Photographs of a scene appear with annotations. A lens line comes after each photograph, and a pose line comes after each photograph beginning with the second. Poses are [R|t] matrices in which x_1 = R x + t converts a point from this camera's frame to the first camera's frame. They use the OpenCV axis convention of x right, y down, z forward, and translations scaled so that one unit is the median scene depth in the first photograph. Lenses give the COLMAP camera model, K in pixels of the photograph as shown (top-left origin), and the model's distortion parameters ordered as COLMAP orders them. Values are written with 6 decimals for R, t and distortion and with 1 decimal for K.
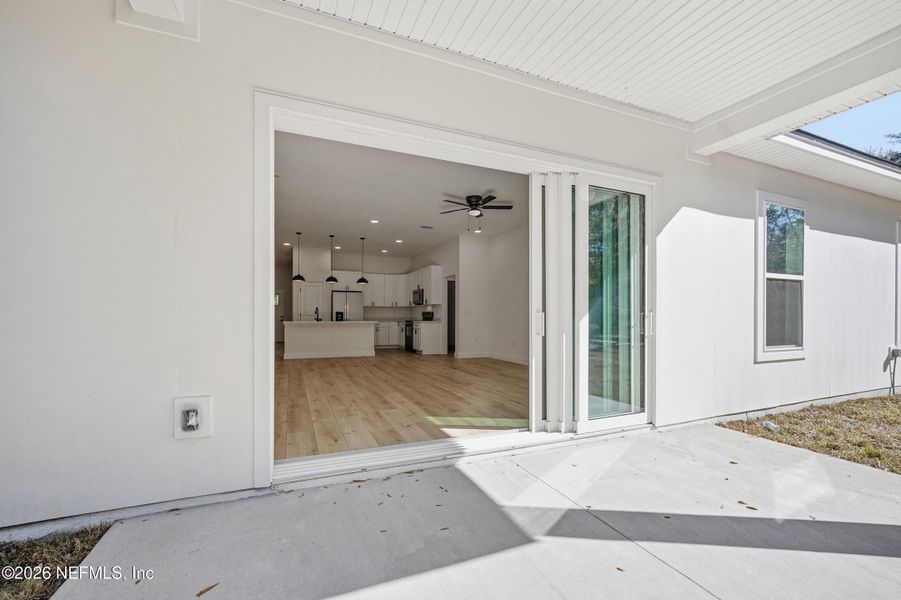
lens RADIAL K [[371.5, 0, 450.5], [0, 371.5, 300.0], [0, 0, 1]] dist [-0.005056, -0.000249]
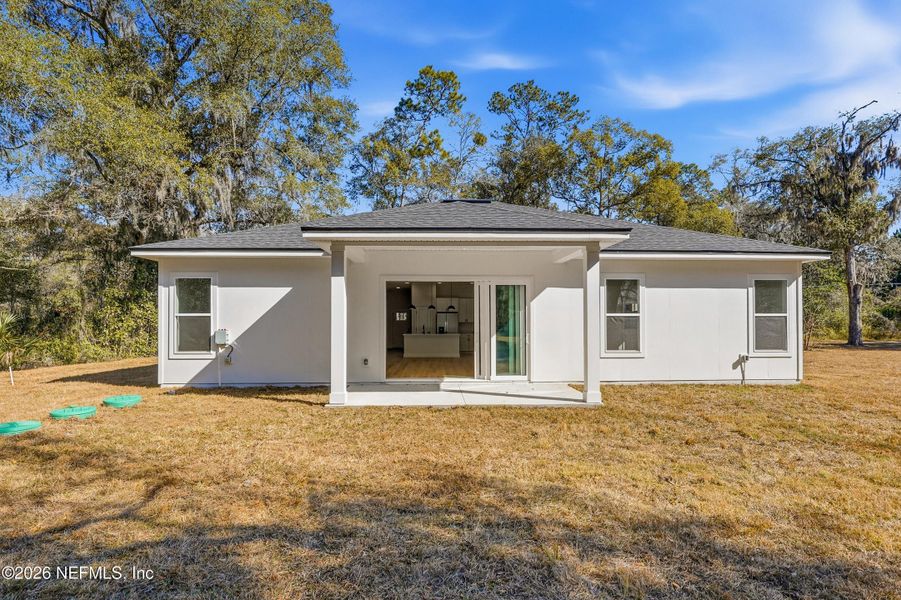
lens RADIAL K [[371.5, 0, 450.5], [0, 371.5, 300.0], [0, 0, 1]] dist [-0.005056, -0.000249]
pose [[0.945839, -0.024174, -0.323736, 0.693775], [0.015759, 0.999467, -0.028588, -0.102847], [0.324255, 0.021938, 0.945715, -1.185480]]
